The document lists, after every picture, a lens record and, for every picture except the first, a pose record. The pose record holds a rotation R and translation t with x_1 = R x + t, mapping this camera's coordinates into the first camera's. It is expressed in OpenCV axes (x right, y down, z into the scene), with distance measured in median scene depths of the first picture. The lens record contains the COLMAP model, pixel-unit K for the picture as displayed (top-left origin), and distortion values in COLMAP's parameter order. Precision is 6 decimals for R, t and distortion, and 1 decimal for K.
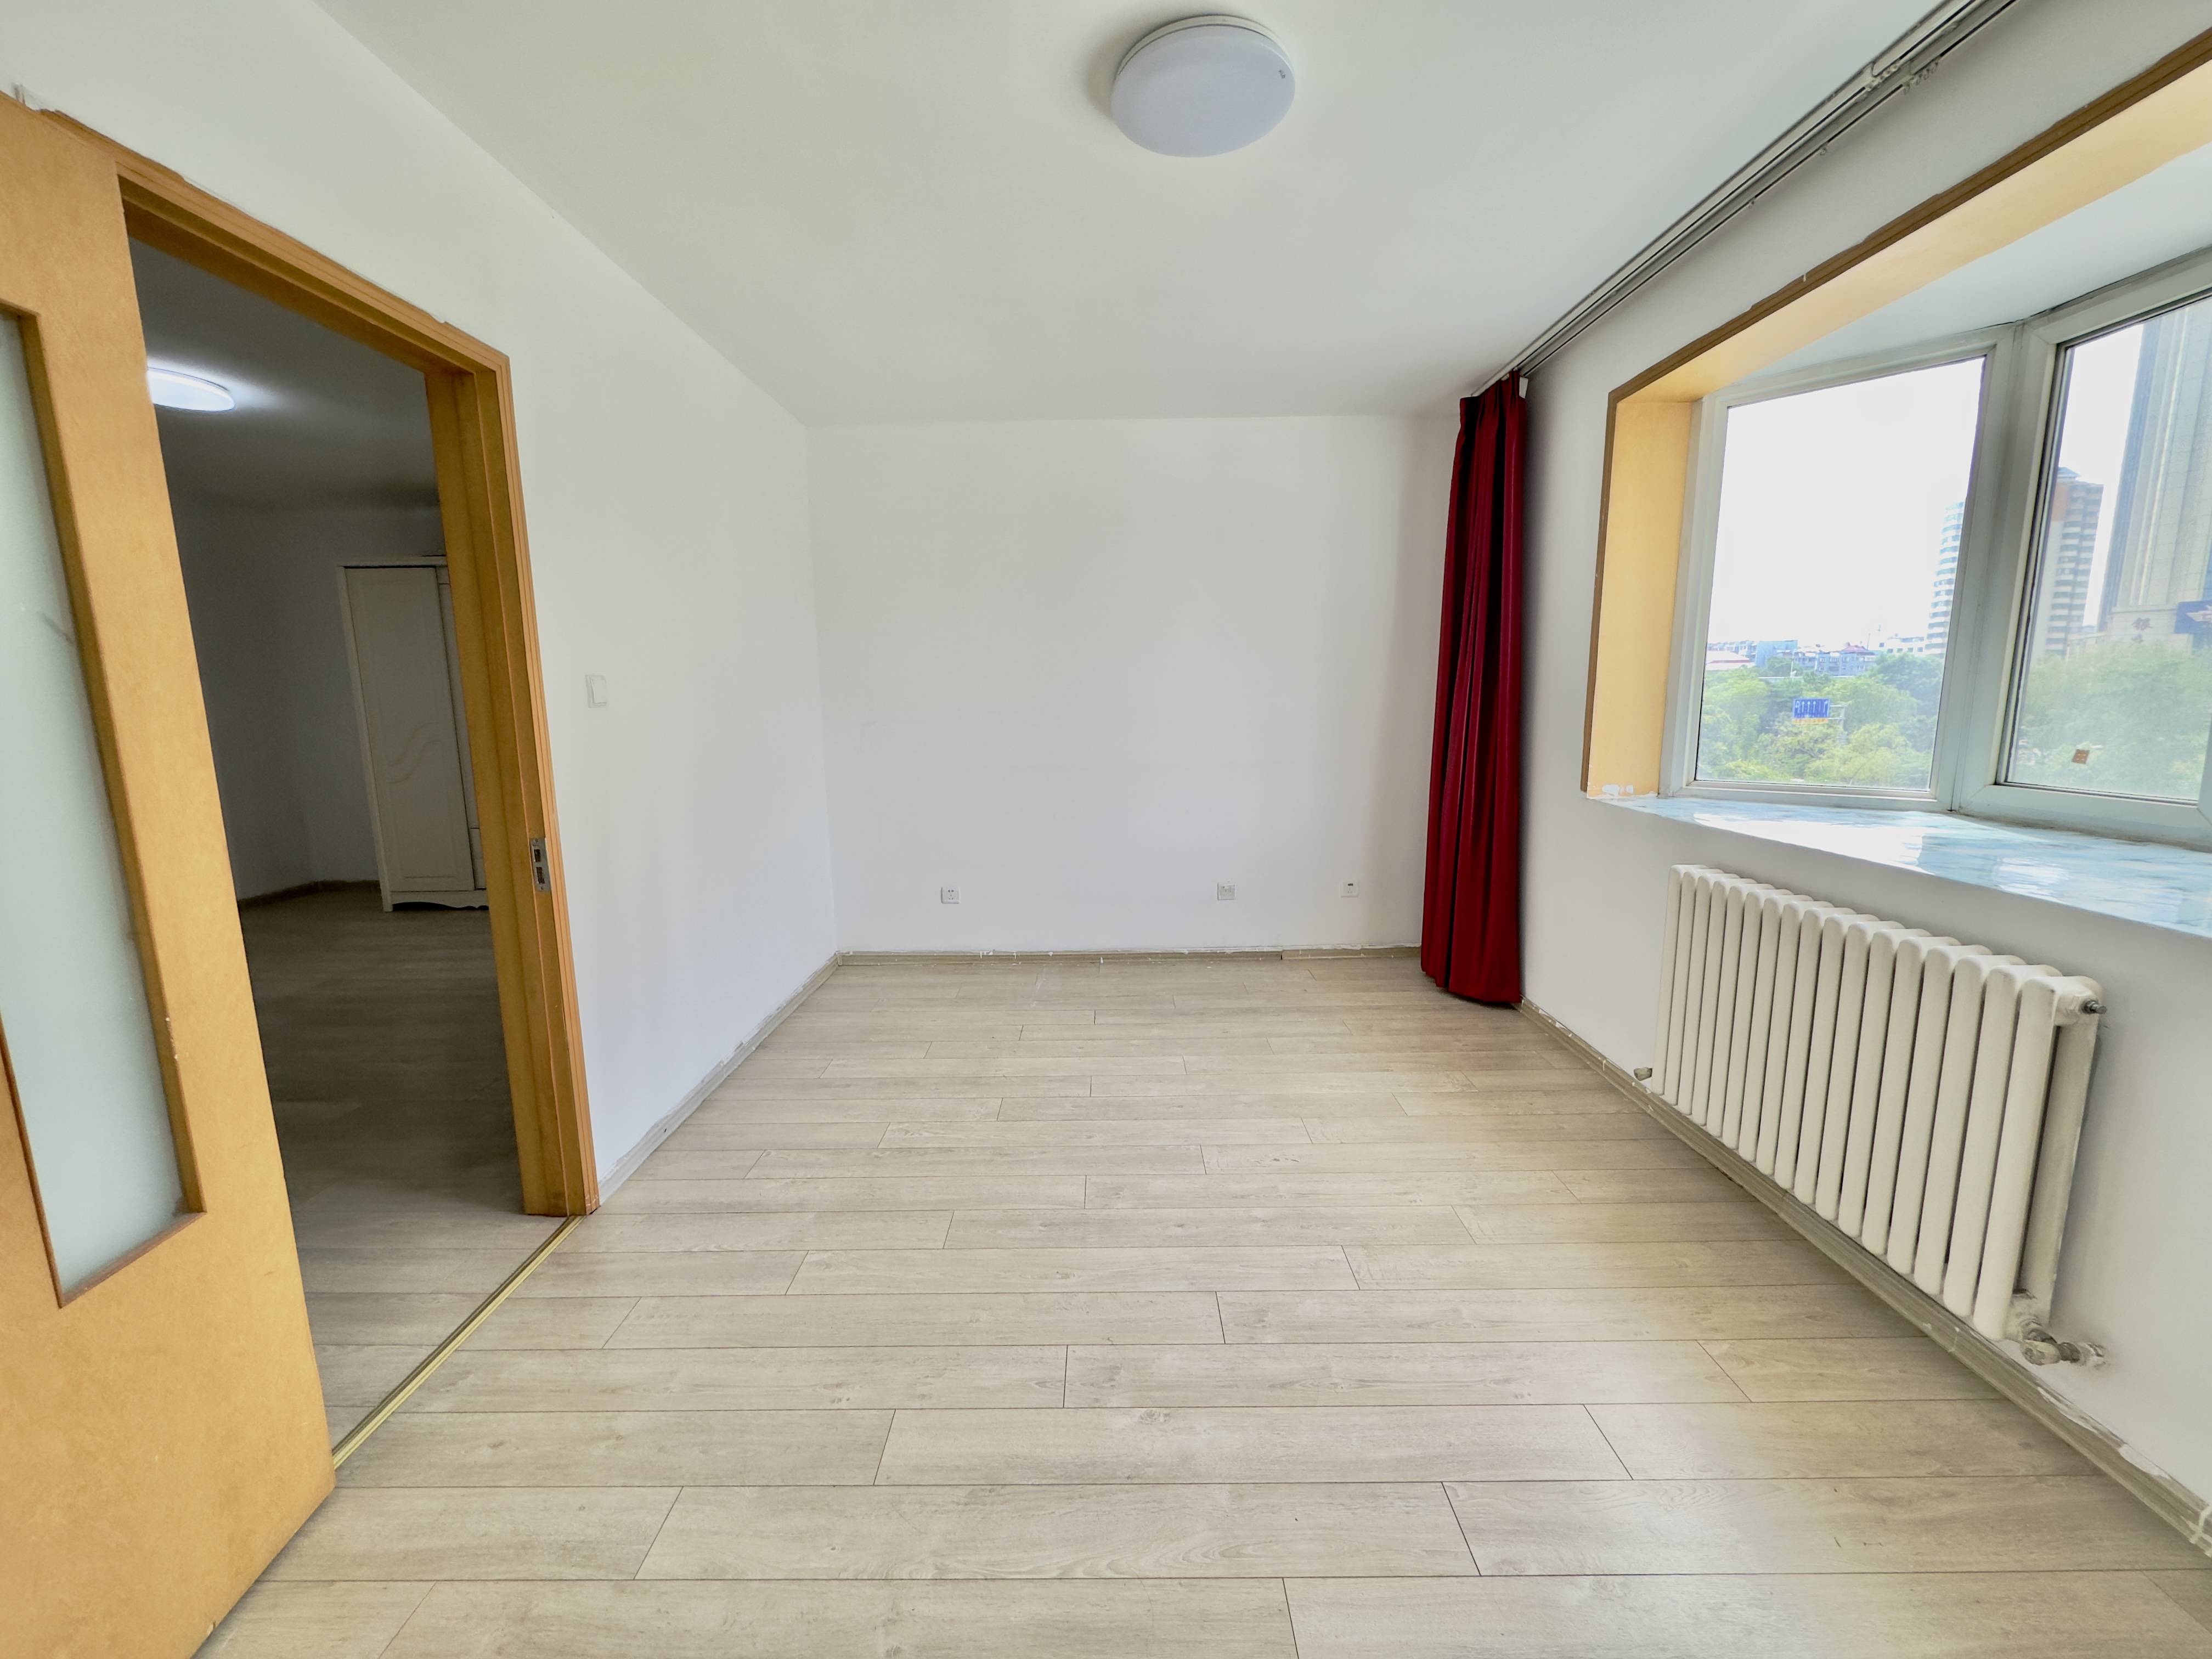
lens RADIAL K [[885.9, 0, 1105.2], [0, 885.9, 828.0], [0, 0, 1]] dist [0.001413, 0.000161]
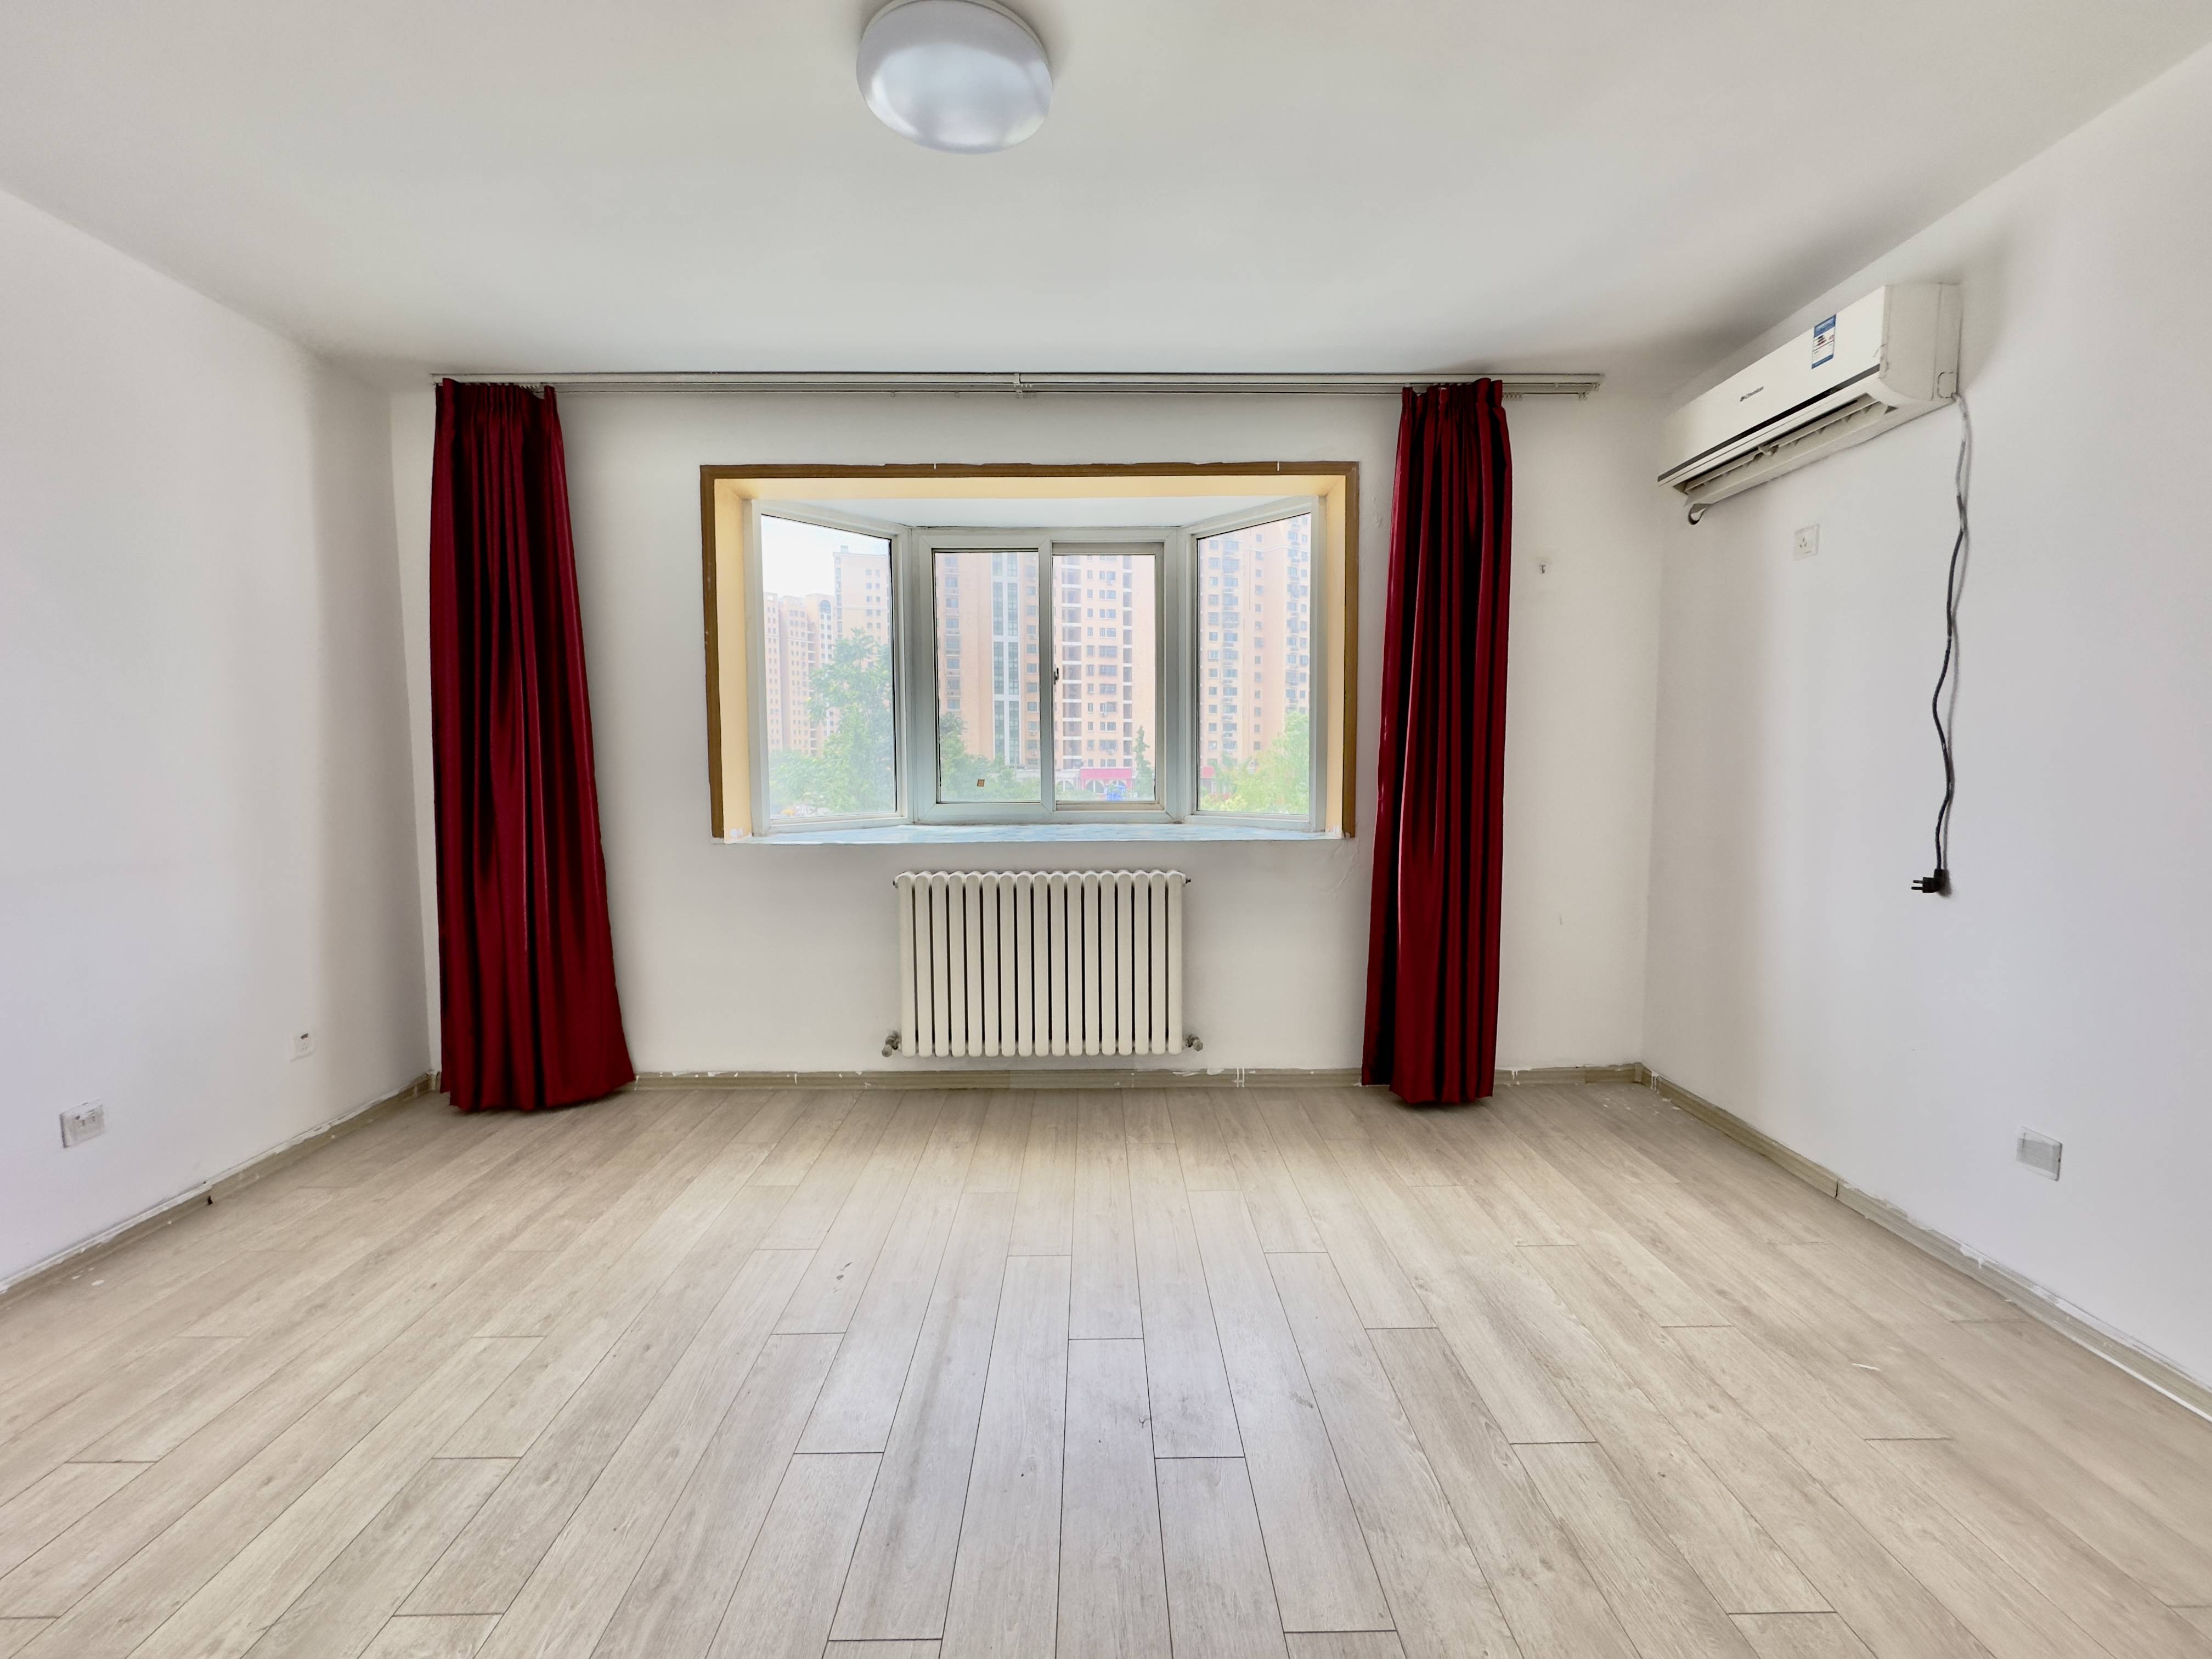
lens RADIAL K [[885.9, 0, 1103.8], [0, 885.9, 829.6], [0, 0, 1]] dist [0.001413, 0.000161]
pose [[-0.023654, -0.062342, 0.997775, -0.553821], [0.157751, 0.985317, 0.065303, -0.051455], [-0.987196, 0.158945, -0.013472, 0.620315]]
